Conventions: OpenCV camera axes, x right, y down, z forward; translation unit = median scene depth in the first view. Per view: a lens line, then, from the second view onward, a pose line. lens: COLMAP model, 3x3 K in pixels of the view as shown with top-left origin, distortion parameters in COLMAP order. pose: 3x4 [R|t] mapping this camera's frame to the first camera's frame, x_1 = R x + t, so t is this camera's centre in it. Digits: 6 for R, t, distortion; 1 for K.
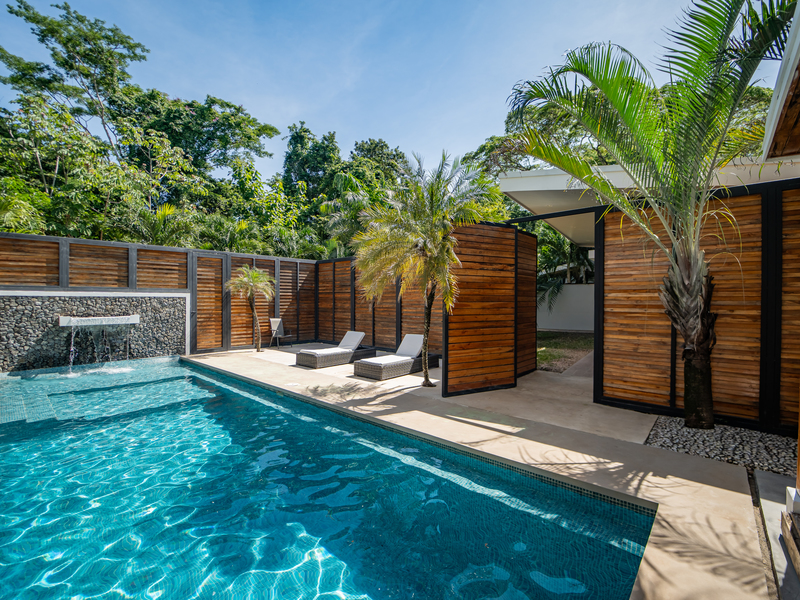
lens RADIAL K [[364.4, 0, 398.0], [0, 364.4, 301.6], [0, 0, 1]] dist [-0.025193, -0.000140]
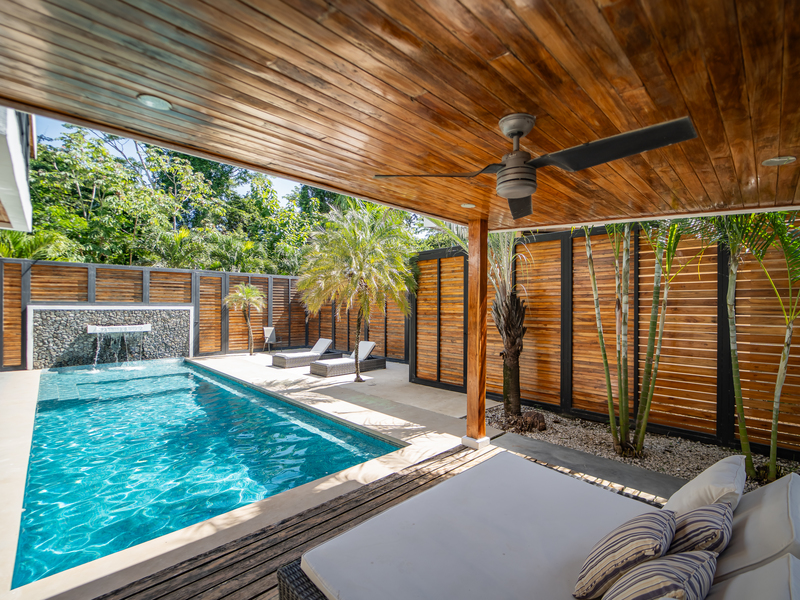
lens RADIAL K [[369.0, 0, 408.8], [0, 369.0, 305.2], [0, 0, 1]] dist [-0.017301, -0.000015]
pose [[0.998166, 0.000656, -0.060540, 0.139379], [-0.001349, 0.999934, -0.011411, -0.008823], [0.060529, 0.011472, 0.998101, -0.118097]]
